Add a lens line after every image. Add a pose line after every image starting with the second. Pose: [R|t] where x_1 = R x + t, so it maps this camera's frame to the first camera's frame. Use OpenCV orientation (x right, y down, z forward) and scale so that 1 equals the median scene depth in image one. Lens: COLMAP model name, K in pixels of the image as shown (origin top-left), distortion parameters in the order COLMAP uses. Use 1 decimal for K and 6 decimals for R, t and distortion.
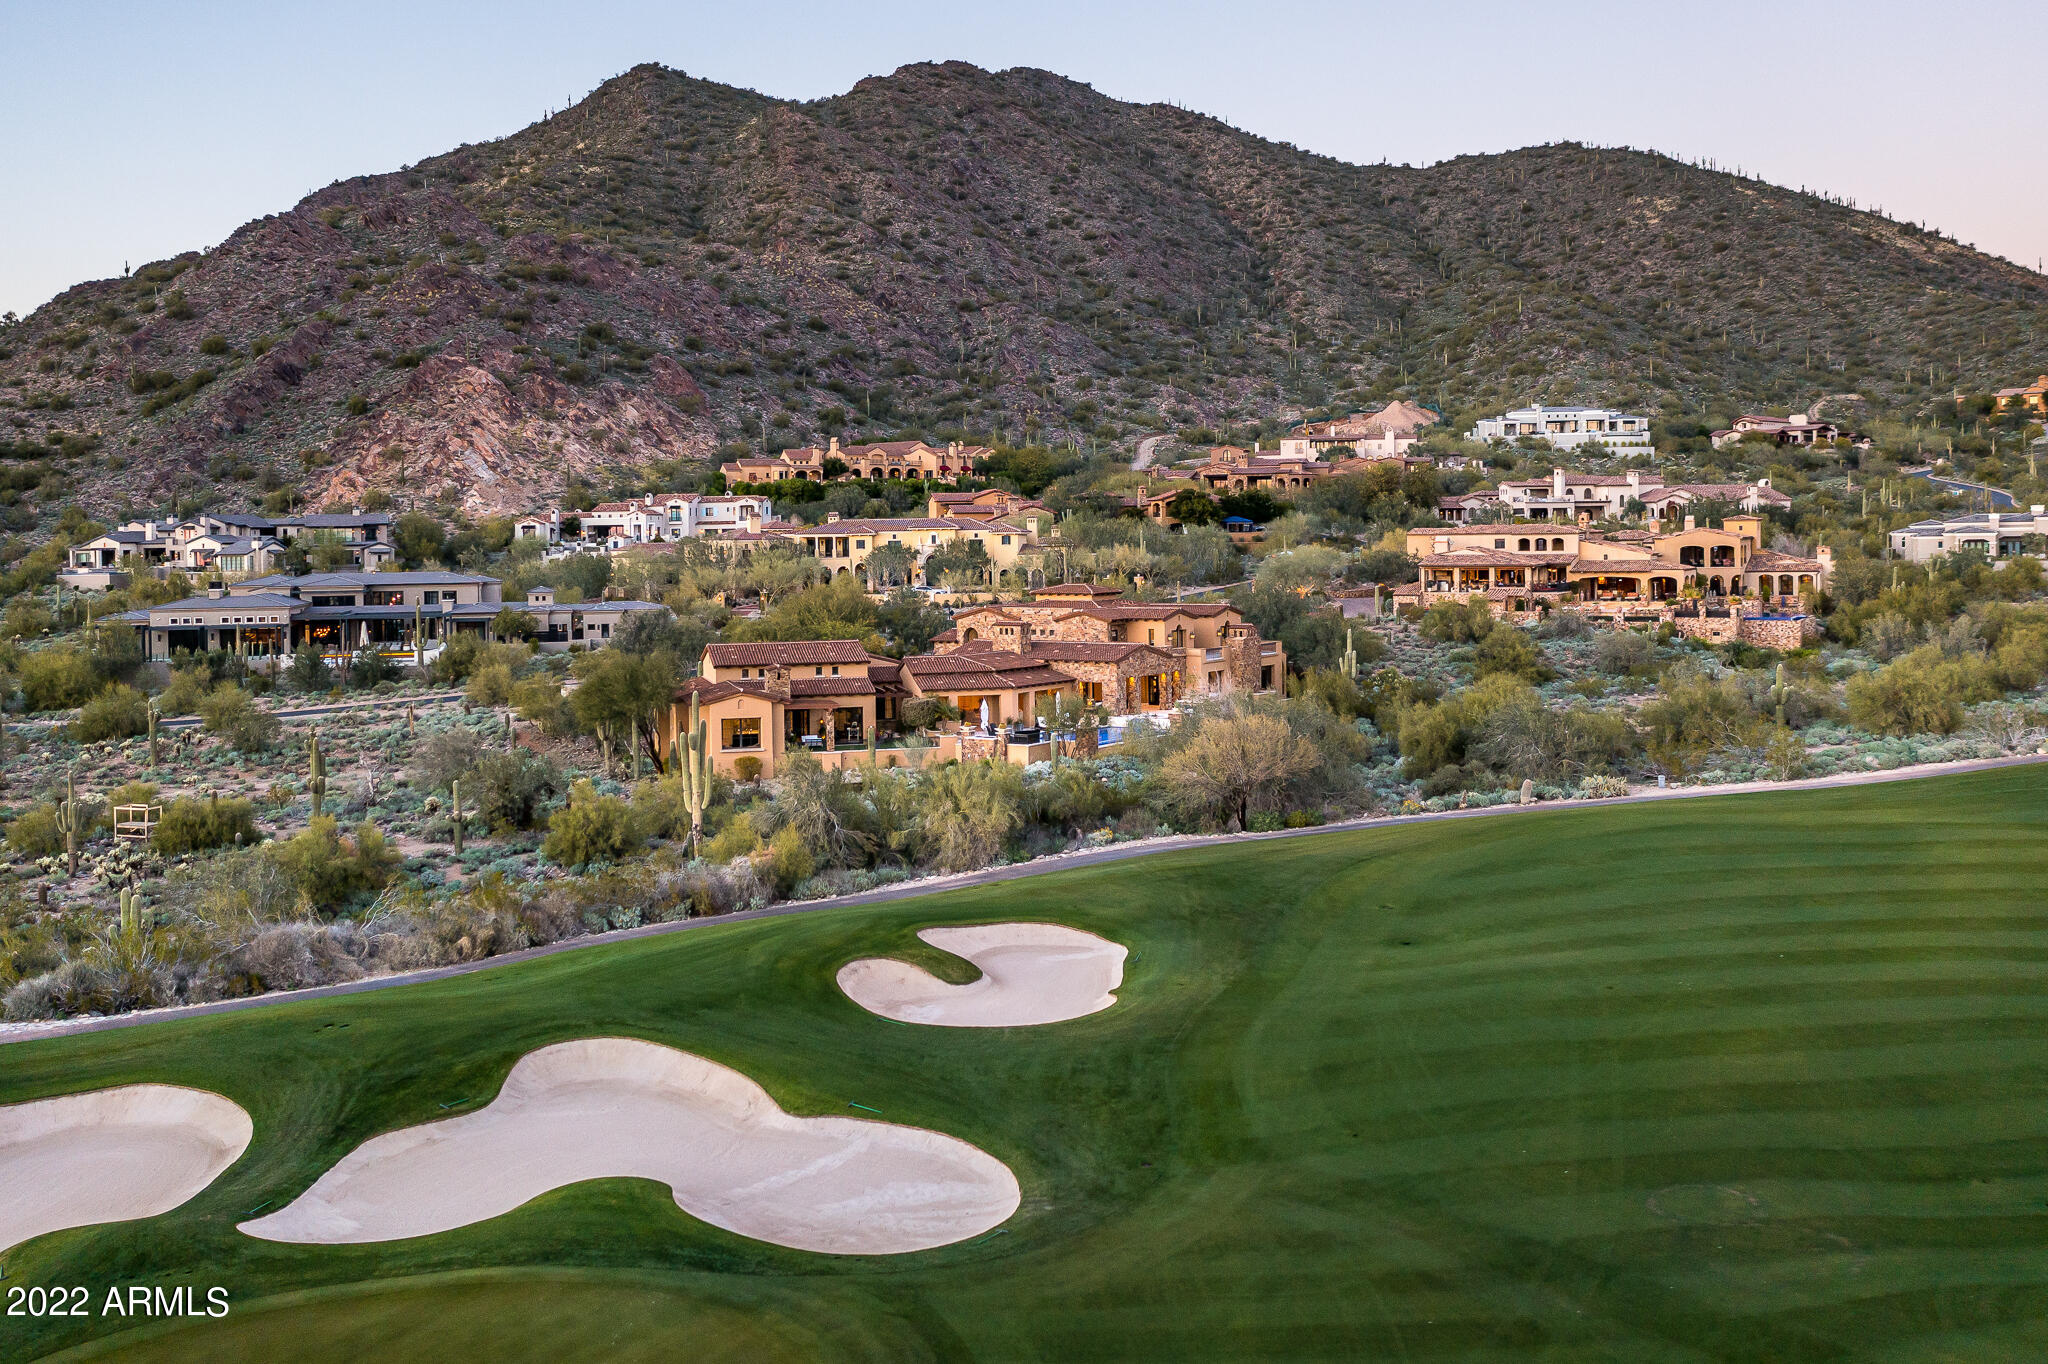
lens RADIAL K [[1945.2, 0, 1024.0], [0, 1945.2, 682.0], [0, 0, 1]] dist [0.004757, 0.005903]
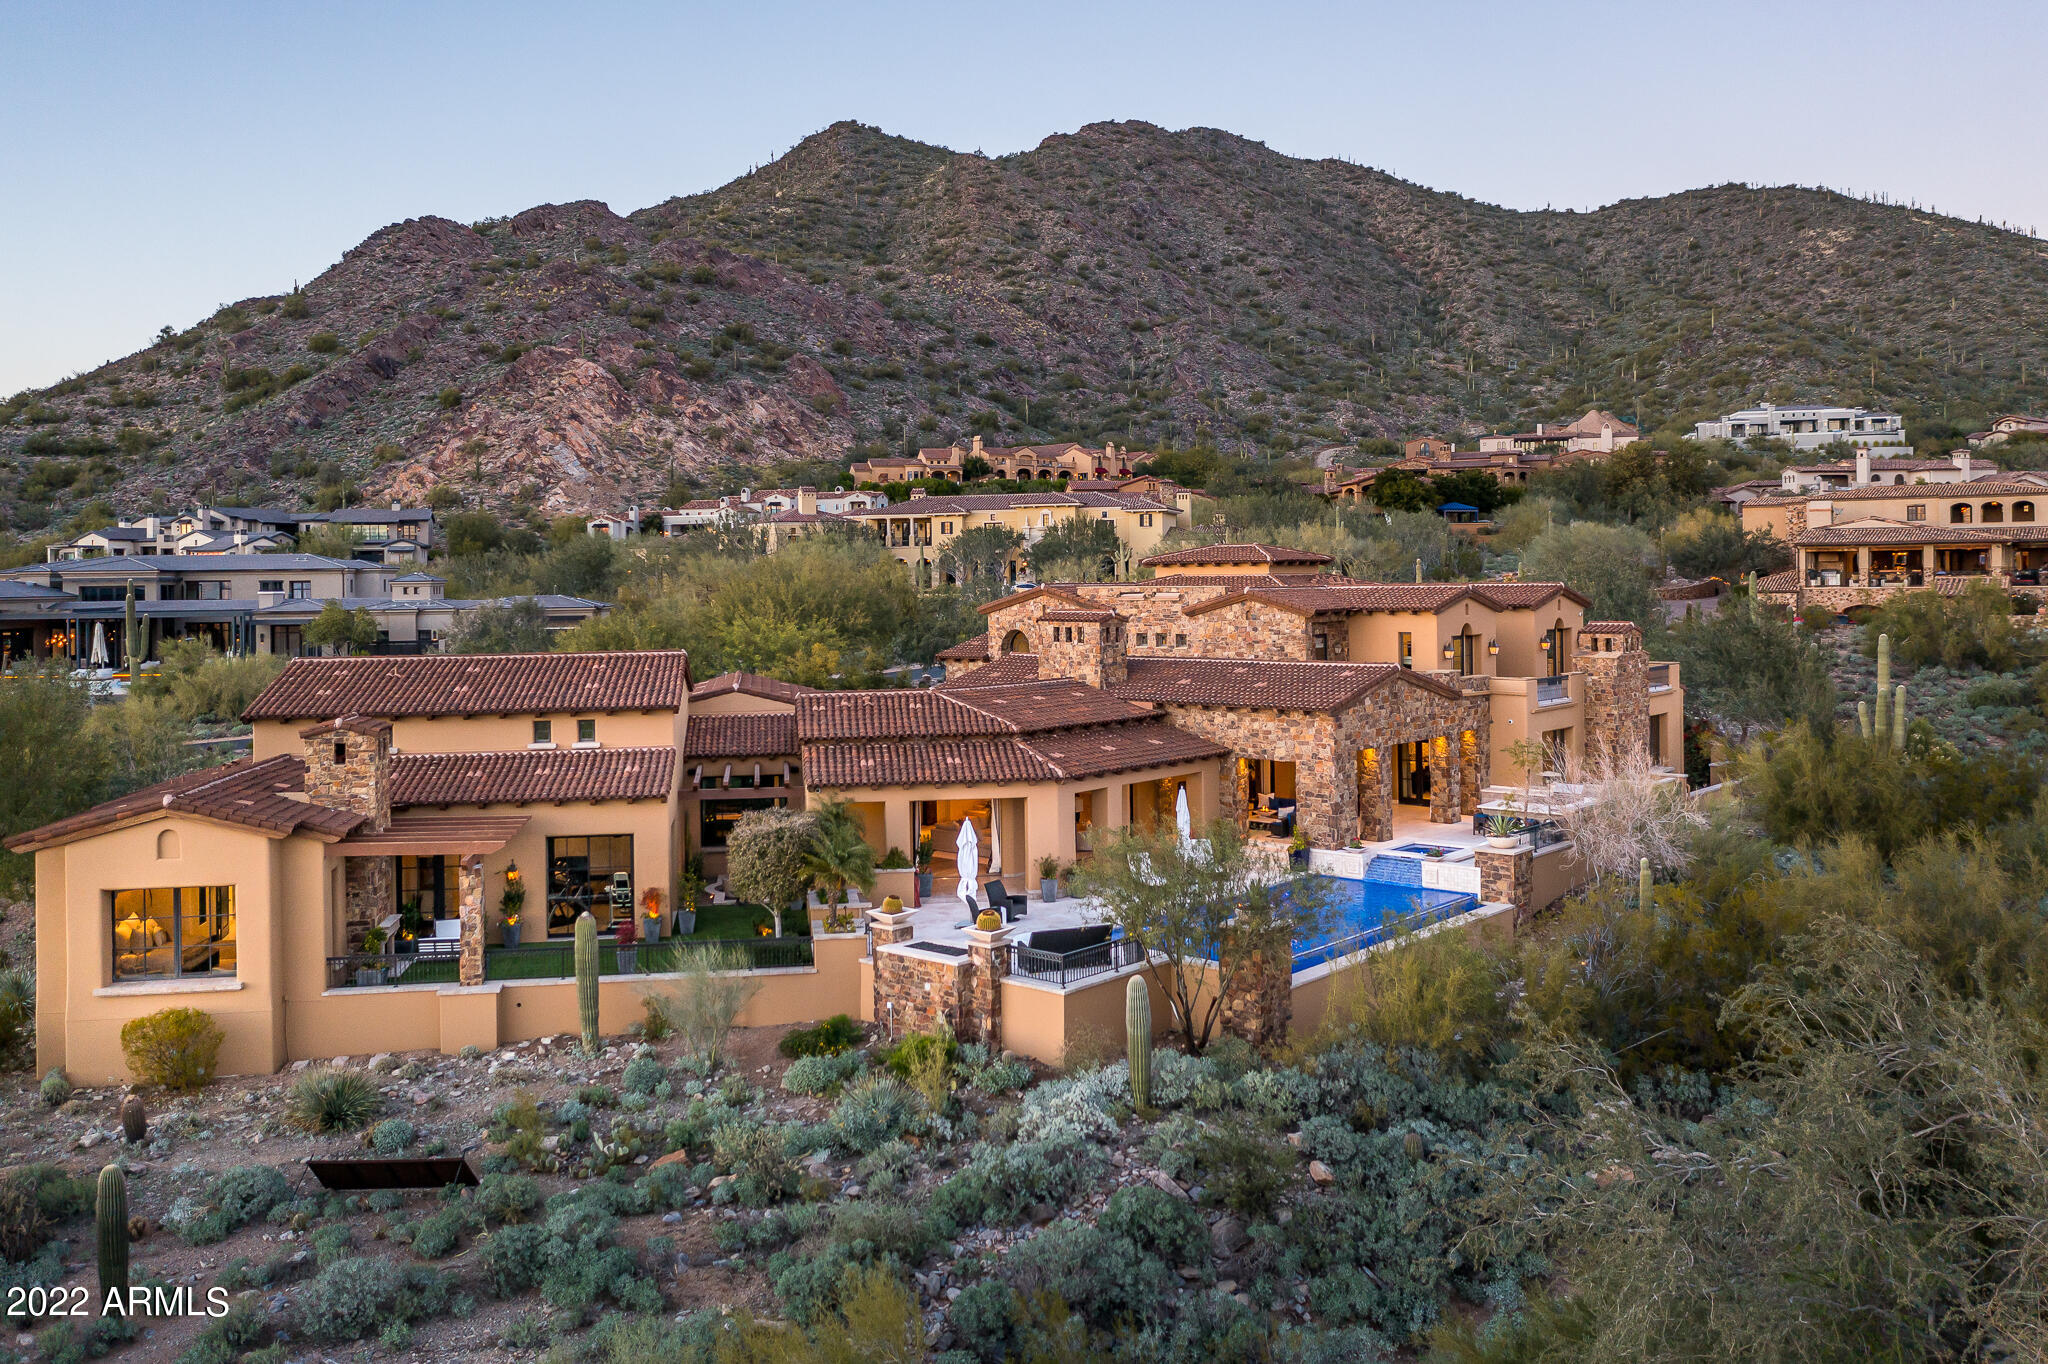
lens RADIAL K [[1650.9, 0, 1022.8], [0, 1650.9, 592.1], [0, 0, 1]] dist [-0.014648, 0.052335]
pose [[0.993813, 0.001521, -0.111058, 0.008009], [-0.008697, 0.997902, -0.064159, -0.004455], [0.110727, 0.064728, 0.991741, 0.239046]]
